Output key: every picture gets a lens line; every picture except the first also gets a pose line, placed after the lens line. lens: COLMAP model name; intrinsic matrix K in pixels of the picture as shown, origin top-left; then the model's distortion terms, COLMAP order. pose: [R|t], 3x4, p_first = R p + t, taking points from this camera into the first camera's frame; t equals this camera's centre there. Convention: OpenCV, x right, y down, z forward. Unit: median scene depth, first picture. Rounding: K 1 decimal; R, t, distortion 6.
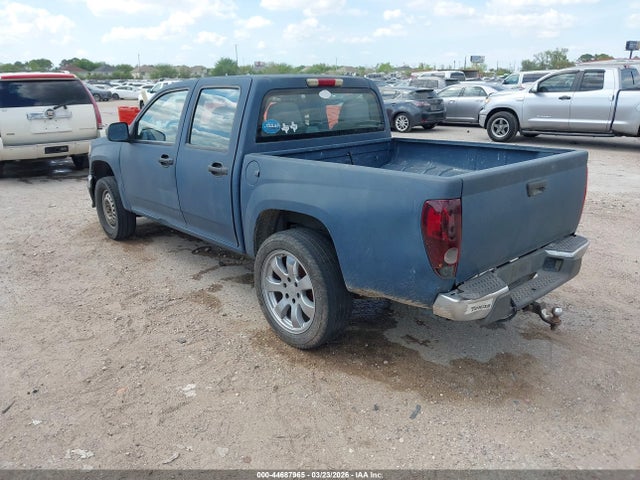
lens RADIAL K [[523.4, 0, 315.4], [0, 523.4, 240.5], [0, 0, 1]] dist [-0.013936, 0.009555]
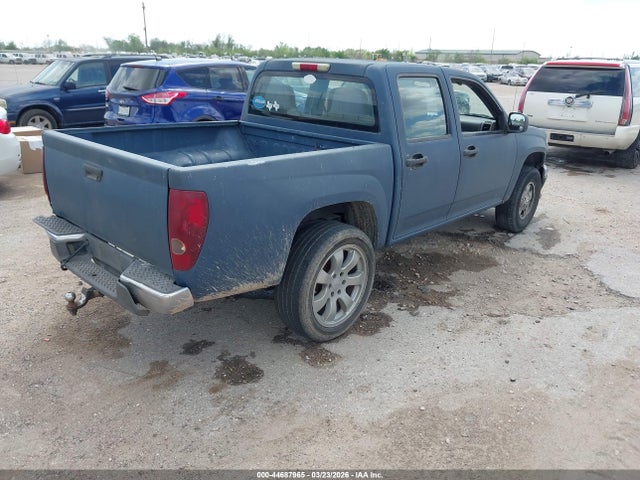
lens RADIAL K [[523.4, 0, 316.0], [0, 523.4, 241.1], [0, 0, 1]] dist [-0.013936, 0.009555]
pose [[0.072557, 0.335036, -0.939408, 0.516033], [-0.320040, 0.899902, 0.296227, -0.148972], [0.944621, 0.279155, 0.172519, 0.460715]]
